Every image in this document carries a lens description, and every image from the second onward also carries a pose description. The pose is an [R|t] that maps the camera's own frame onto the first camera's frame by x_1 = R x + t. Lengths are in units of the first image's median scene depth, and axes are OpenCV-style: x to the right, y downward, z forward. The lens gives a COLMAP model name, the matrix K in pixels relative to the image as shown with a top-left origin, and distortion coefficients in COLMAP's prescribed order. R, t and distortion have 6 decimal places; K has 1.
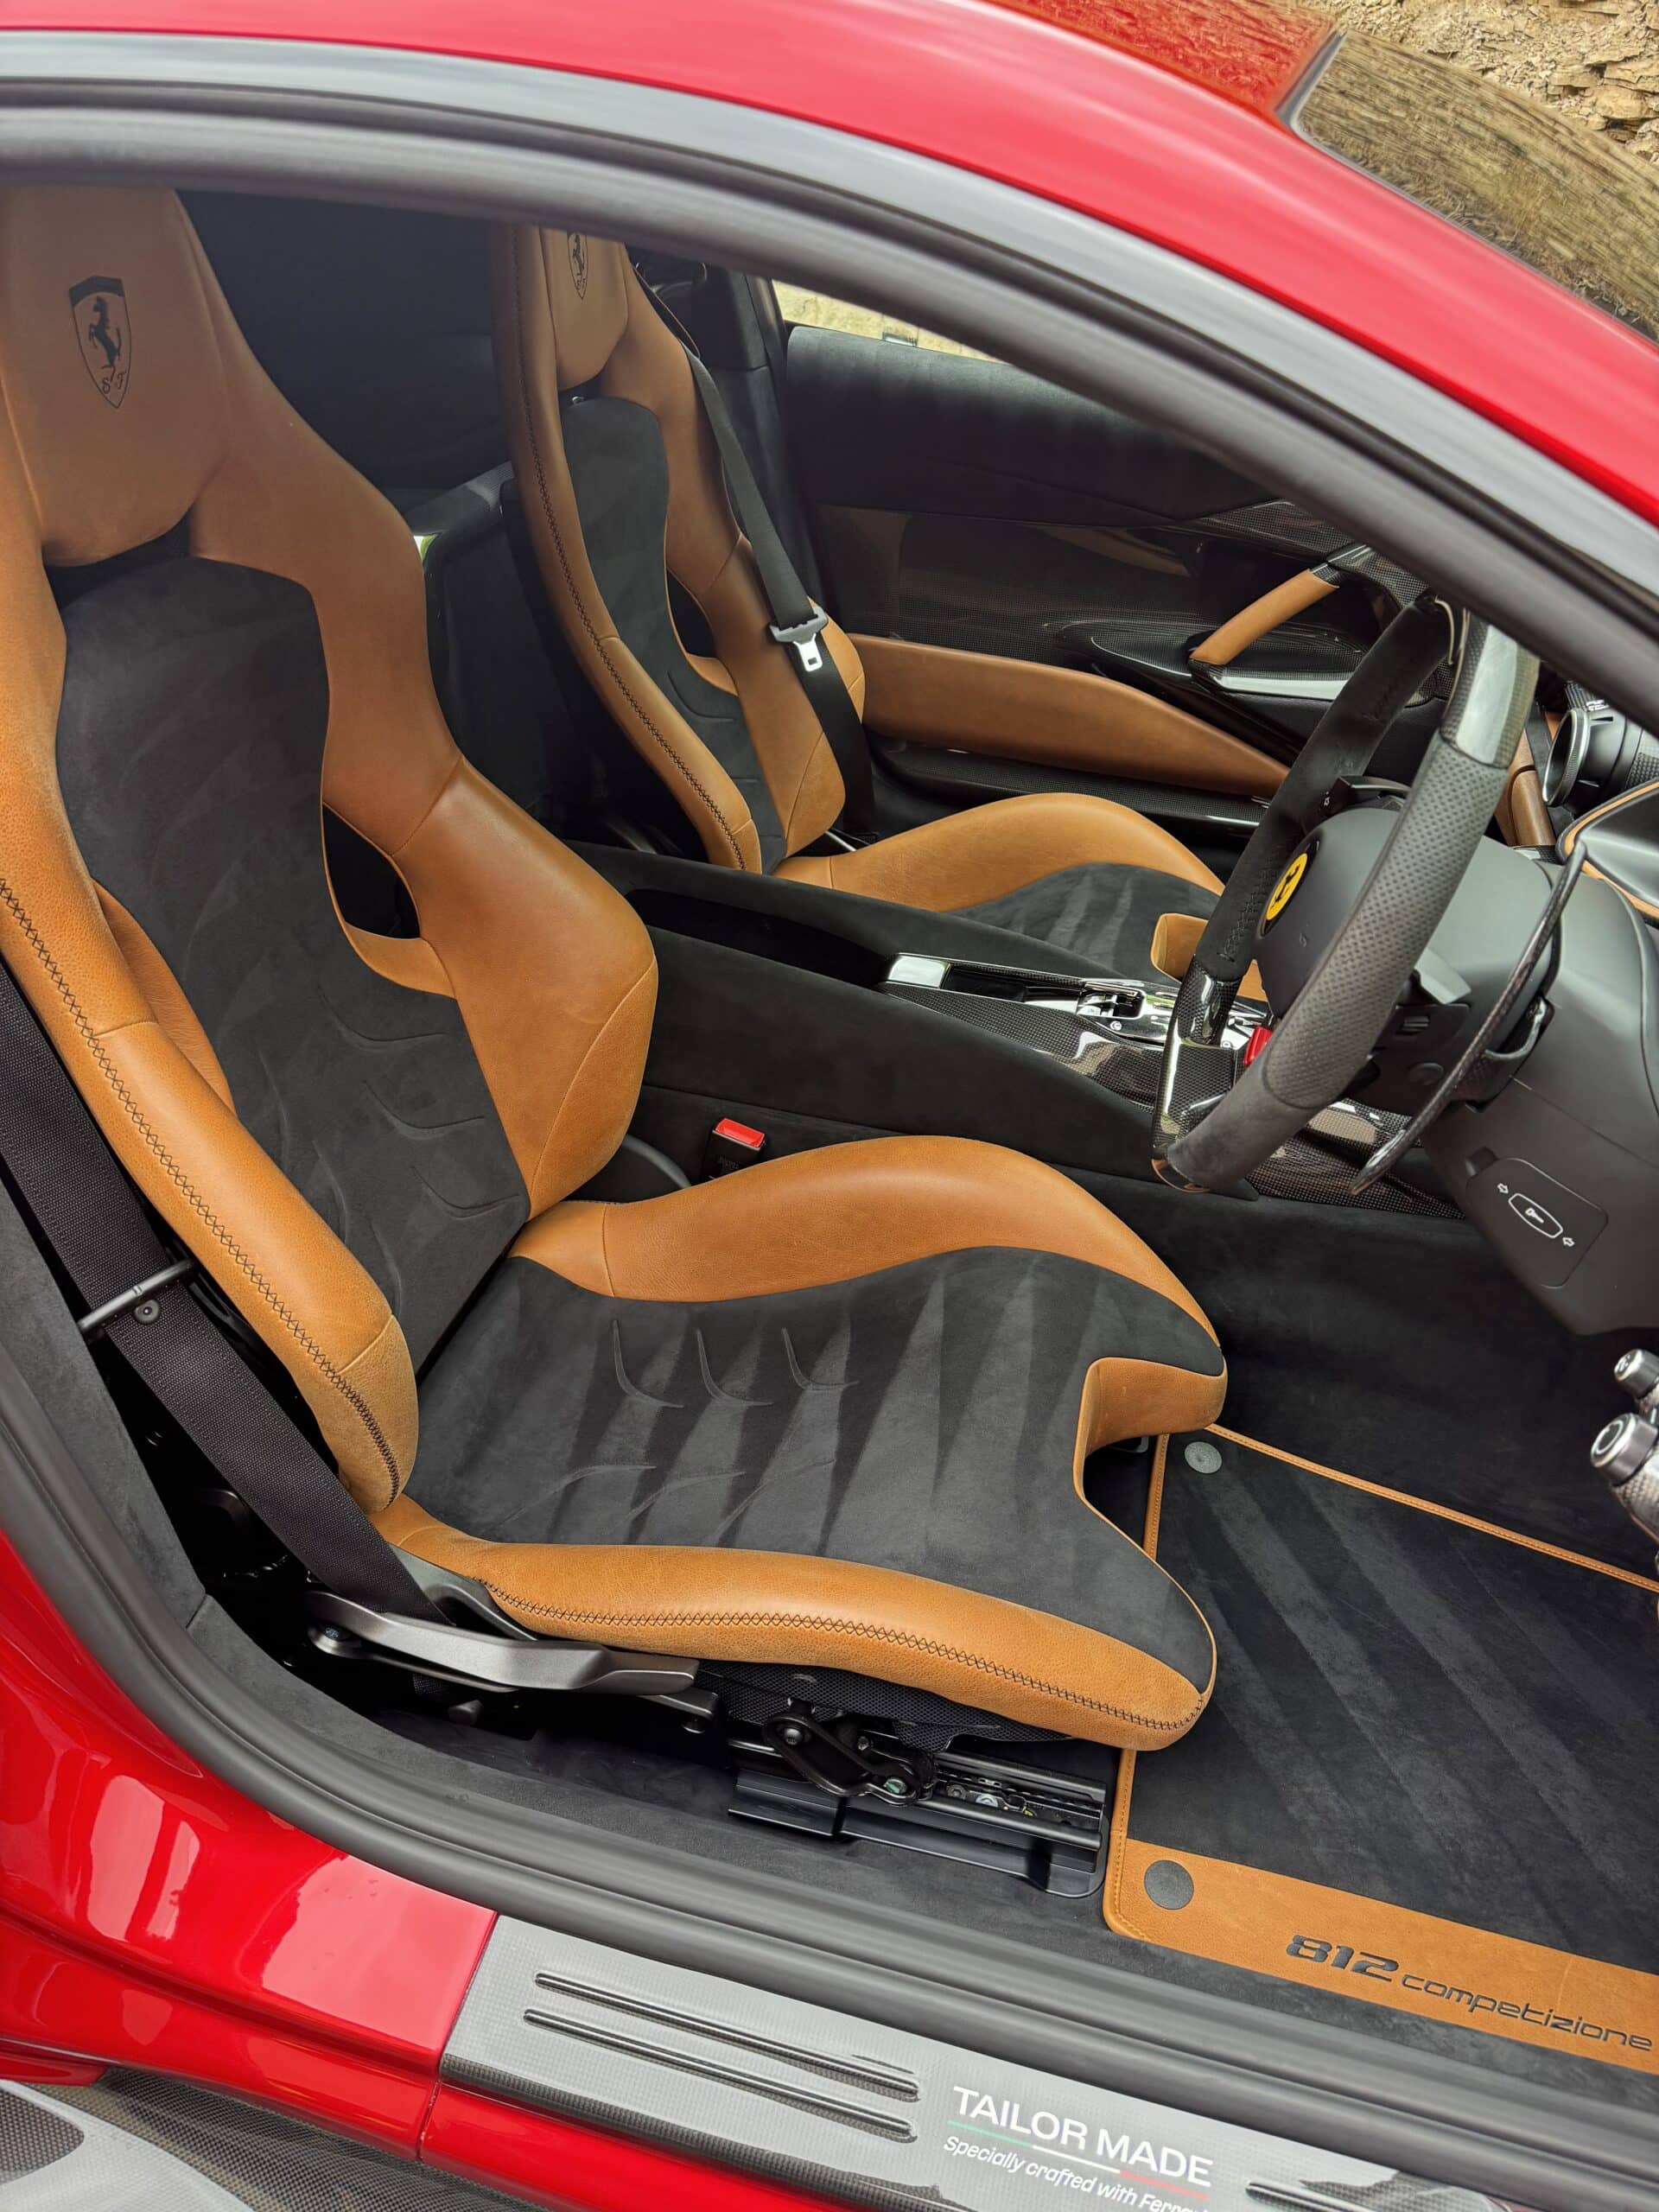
lens RADIAL K [[1576.6, 0, 848.9], [0, 1576.6, 1123.0], [0, 0, 1]] dist [0.023127, -0.024896]
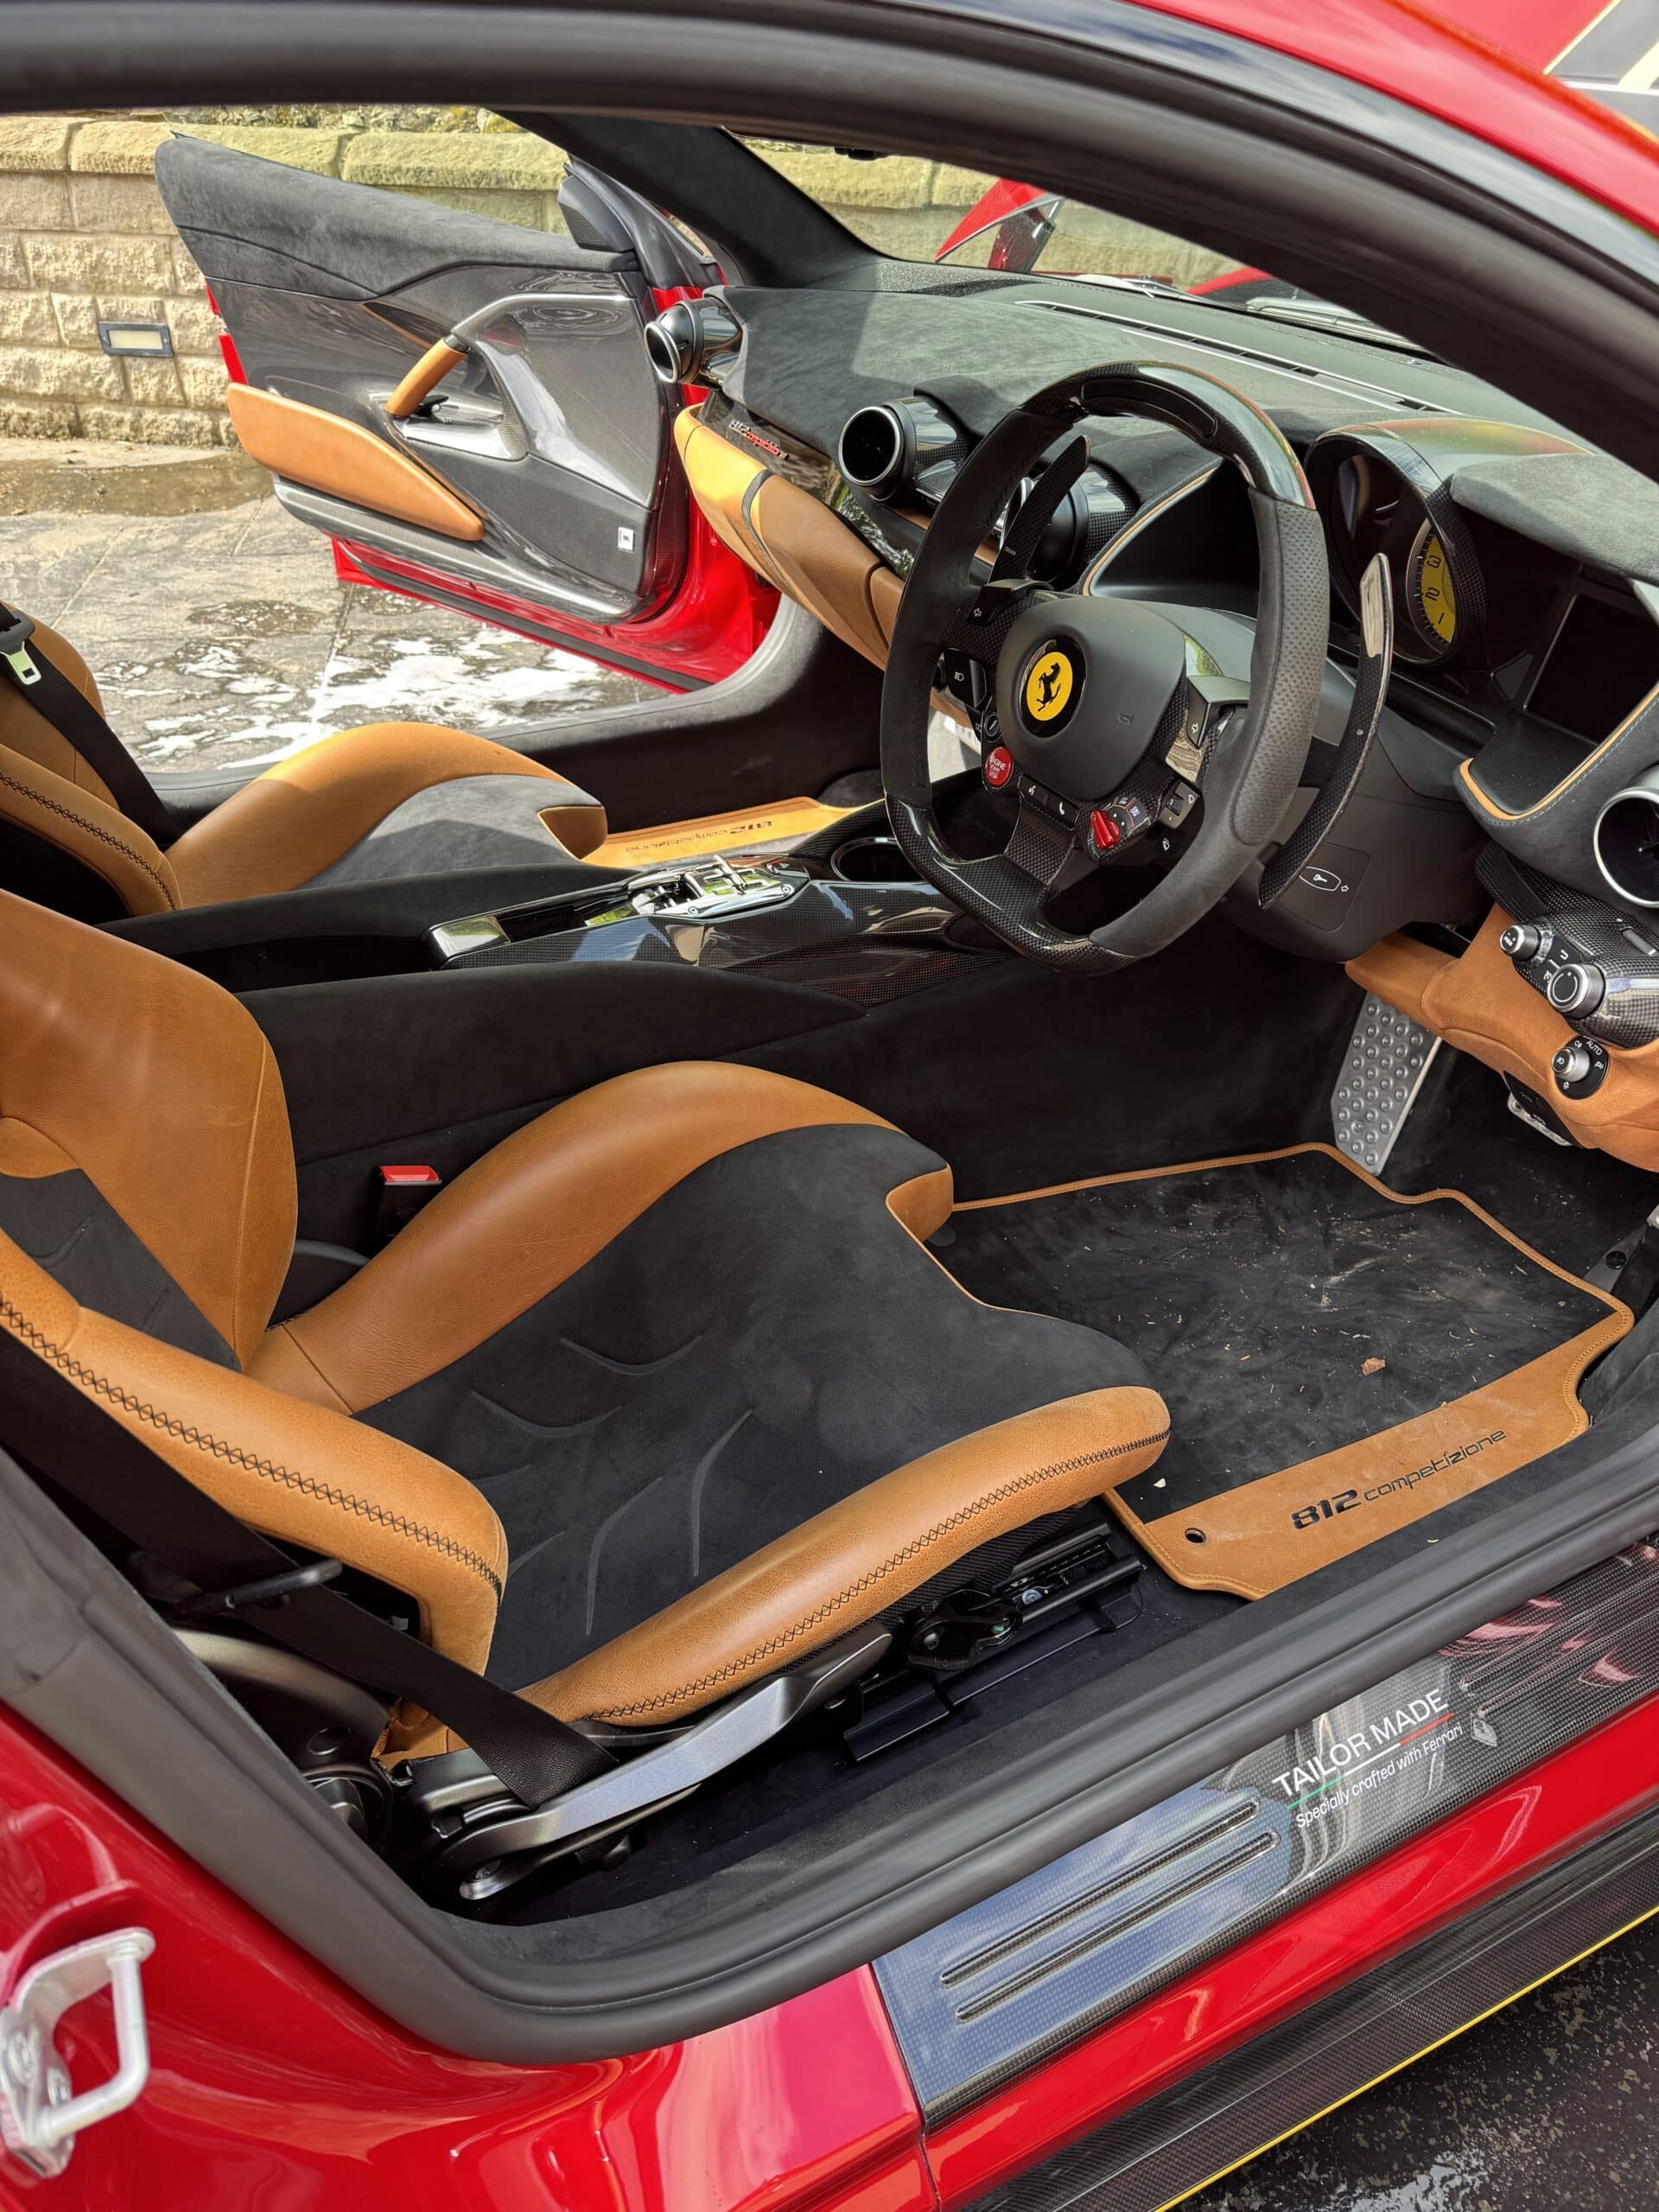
lens RADIAL K [[1576.6, 0, 819.8], [0, 1576.6, 1100.4], [0, 0, 1]] dist [0.023127, -0.024896]
pose [[0.741105, -0.427053, 0.518063, -0.473698], [0.397579, 0.900935, 0.173916, -0.130139], [-0.541012, 0.077081, 0.837475, 0.169204]]
